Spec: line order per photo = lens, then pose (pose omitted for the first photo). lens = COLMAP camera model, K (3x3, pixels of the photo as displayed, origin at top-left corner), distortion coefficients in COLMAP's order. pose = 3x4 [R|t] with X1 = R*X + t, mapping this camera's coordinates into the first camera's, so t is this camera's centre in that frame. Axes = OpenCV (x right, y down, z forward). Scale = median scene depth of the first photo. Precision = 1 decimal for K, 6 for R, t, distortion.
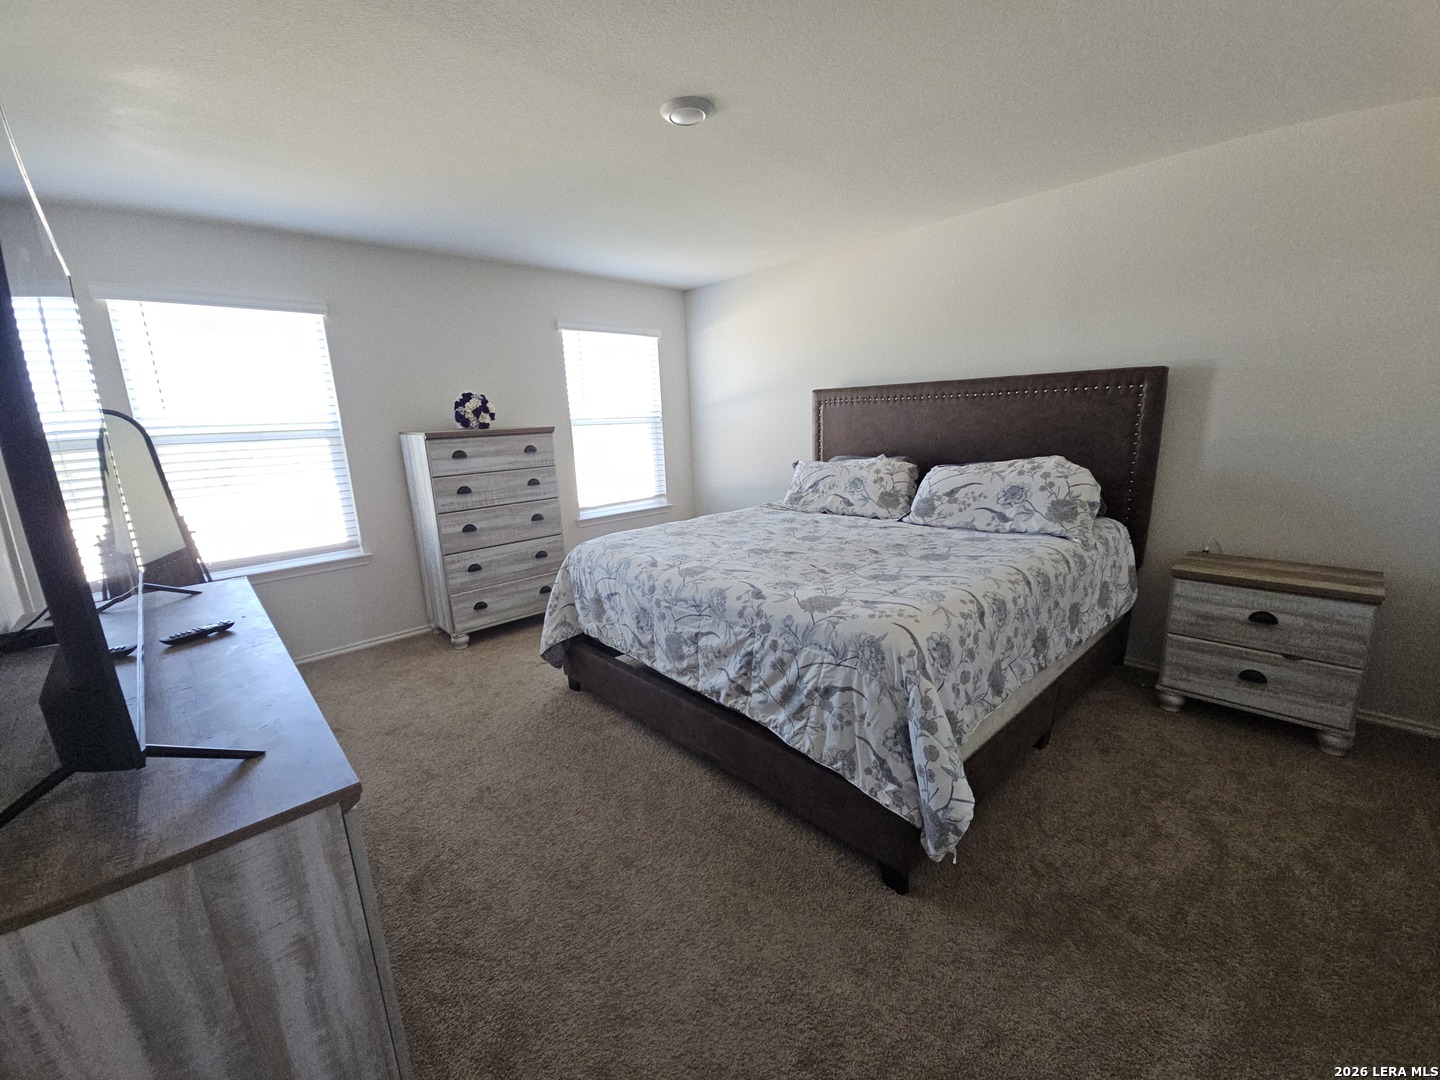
lens RADIAL K [[582.3, 0, 718.2], [0, 582.3, 552.5], [0, 0, 1]] dist [0.003957, -0.008002]
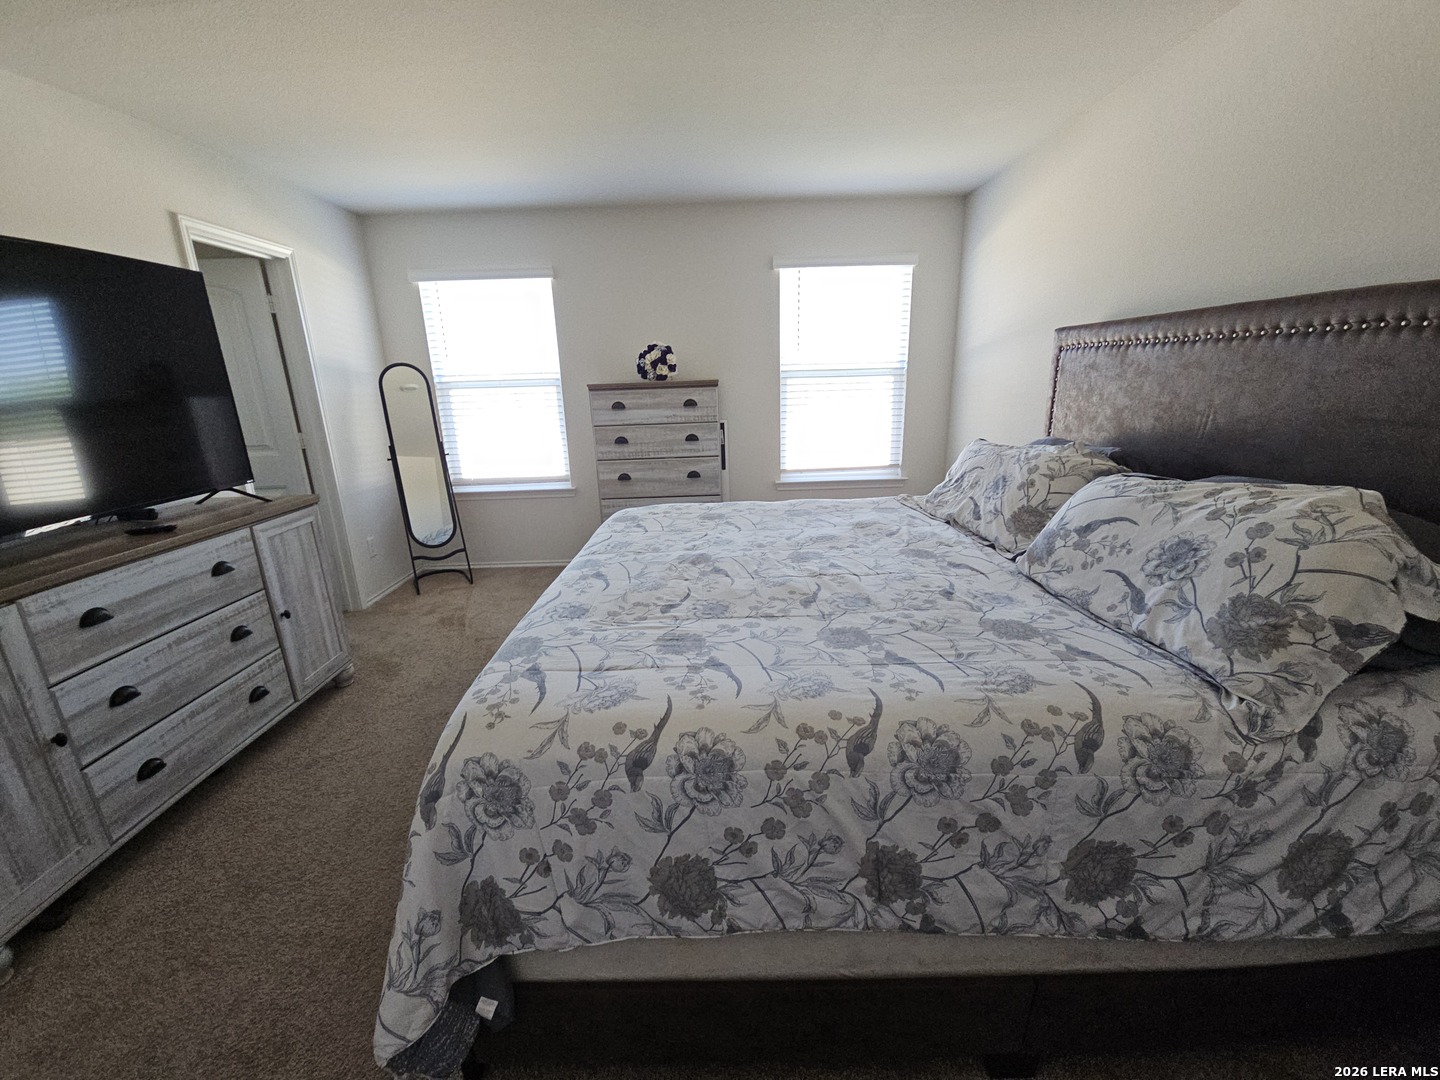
lens RADIAL K [[582.3, 0, 718.2], [0, 582.3, 552.5], [0, 0, 1]] dist [0.003957, -0.008002]
pose [[0.734499, 0.211115, -0.644935, 0.408434], [-0.153458, 0.977431, 0.145187, -0.087899], [0.661031, -0.007670, 0.750320, 0.323809]]
